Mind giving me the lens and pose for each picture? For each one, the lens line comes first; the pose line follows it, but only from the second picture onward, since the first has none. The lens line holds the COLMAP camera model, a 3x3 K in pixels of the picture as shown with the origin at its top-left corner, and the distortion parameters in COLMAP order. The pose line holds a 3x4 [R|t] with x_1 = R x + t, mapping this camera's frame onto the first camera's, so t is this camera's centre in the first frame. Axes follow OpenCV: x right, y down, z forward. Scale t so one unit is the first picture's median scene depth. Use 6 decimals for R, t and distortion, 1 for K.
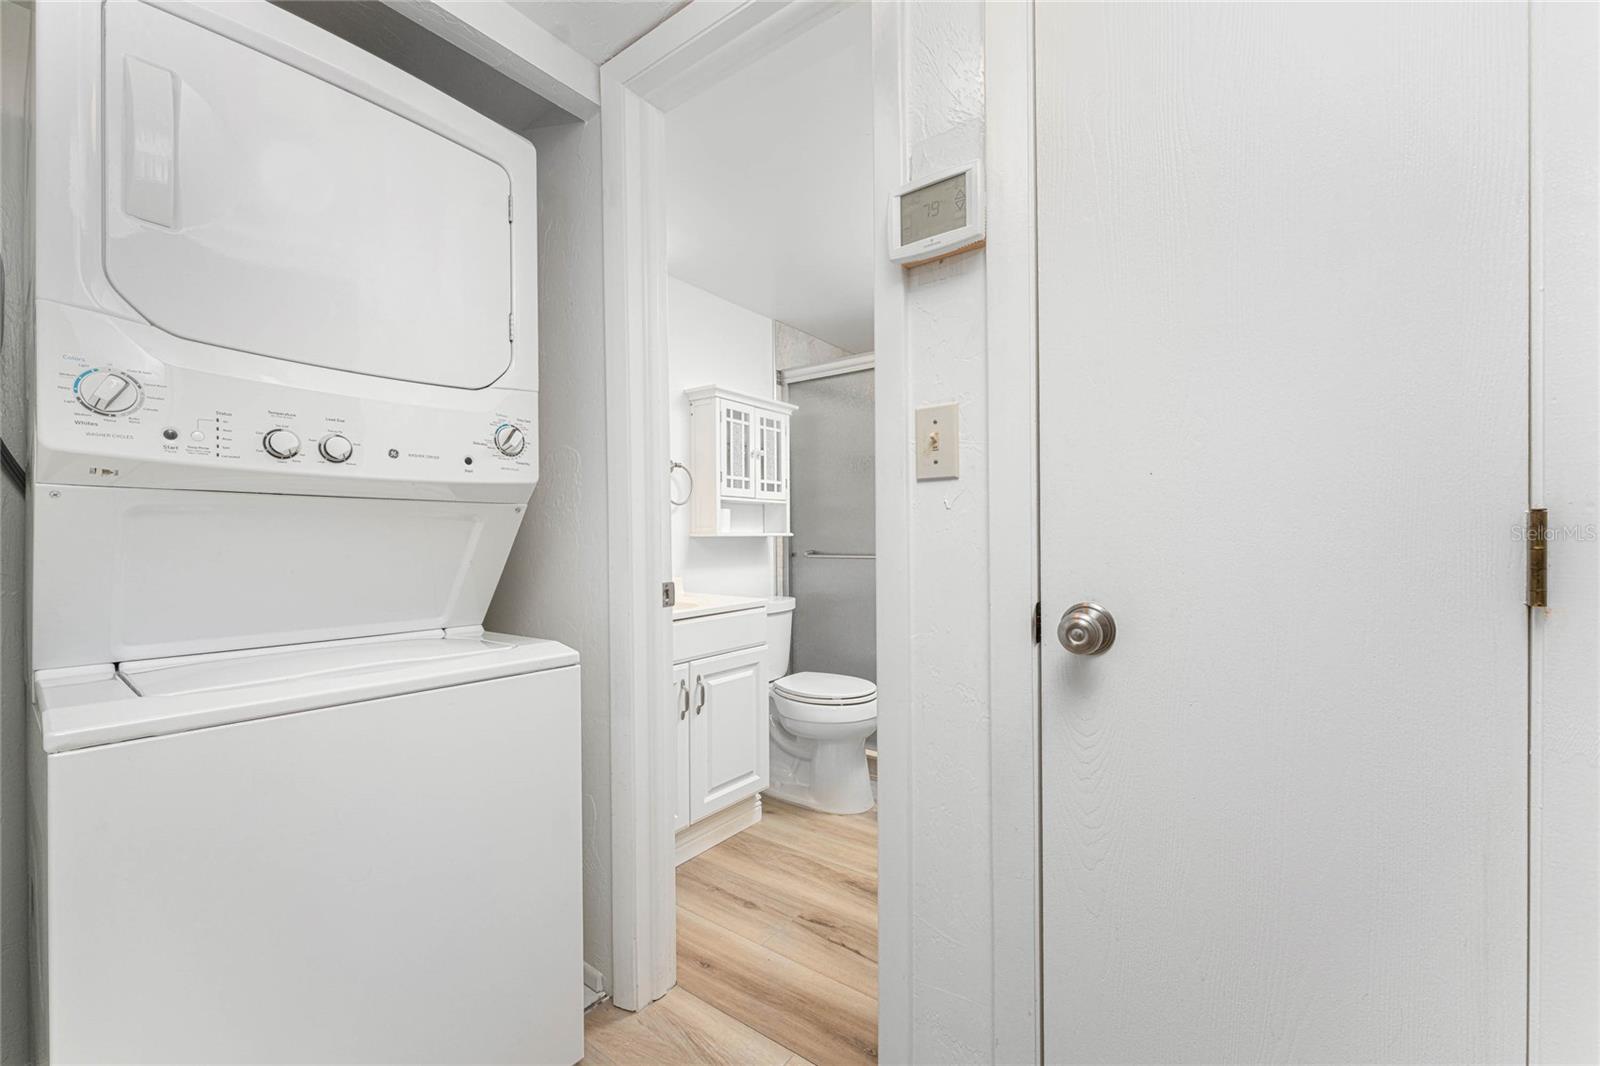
lens RADIAL K [[658.5, 0, 799.5], [0, 658.5, 529.6], [0, 0, 1]] dist [0.001895, -0.001240]
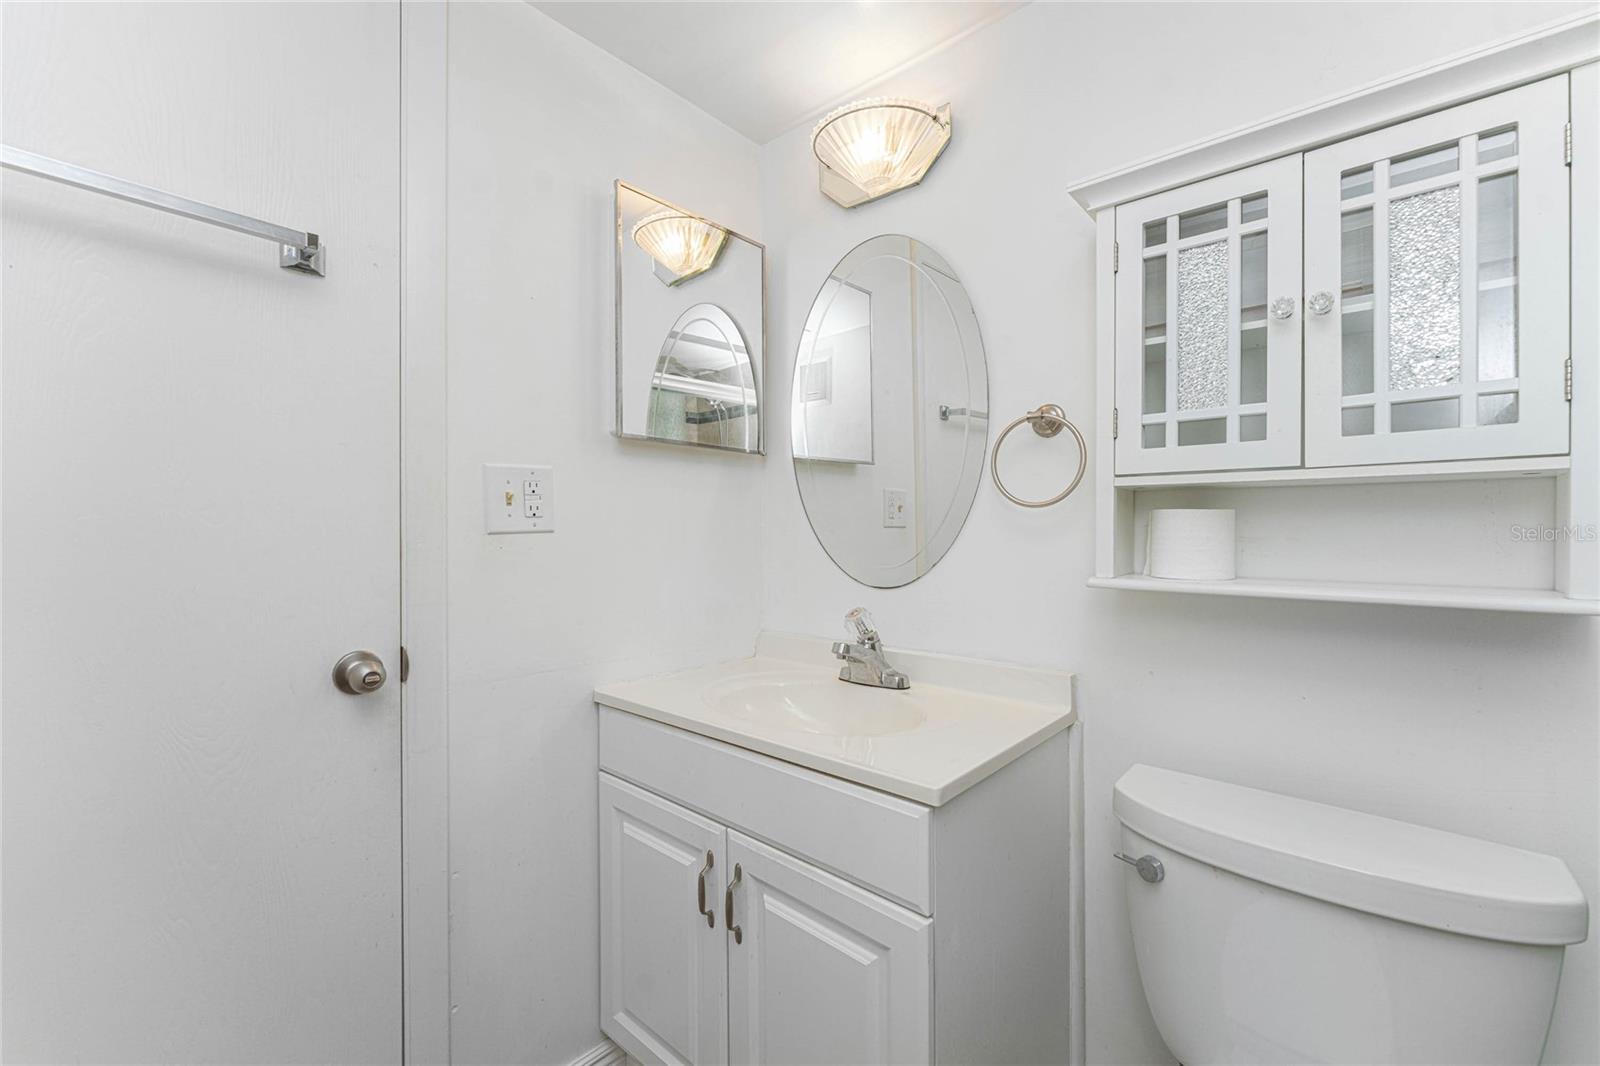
lens RADIAL K [[658.5, 0, 798.7], [0, 658.5, 537.8], [0, 0, 1]] dist [0.001895, -0.001240]
pose [[-0.089596, 0.001100, -0.995978, 0.235023], [-0.003116, 0.999994, 0.001385, -0.015601], [0.995973, 0.003227, -0.089592, 0.786823]]
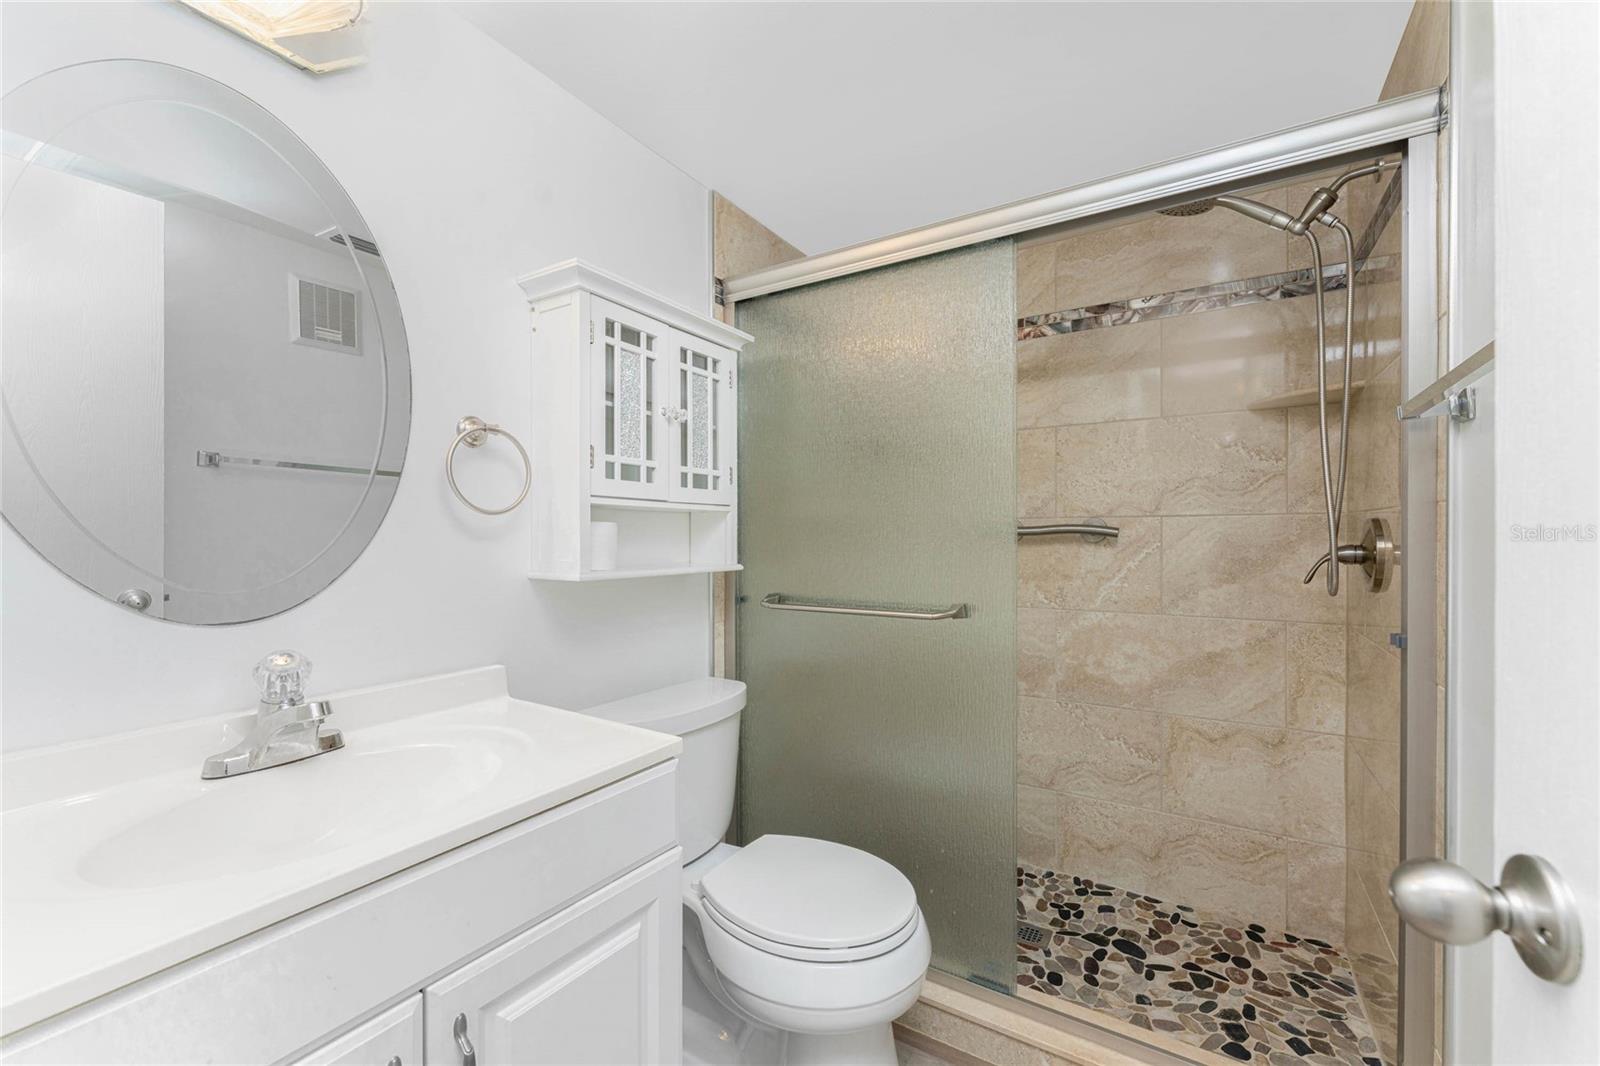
lens RADIAL K [[658.5, 0, 806.3], [0, 658.5, 525.9], [0, 0, 1]] dist [0.001895, -0.001240]
pose [[0.996738, 0.002974, 0.080646, -0.001190], [-0.002238, 0.999955, -0.009210, -0.023213], [-0.080670, 0.008999, 0.996700, 0.465033]]
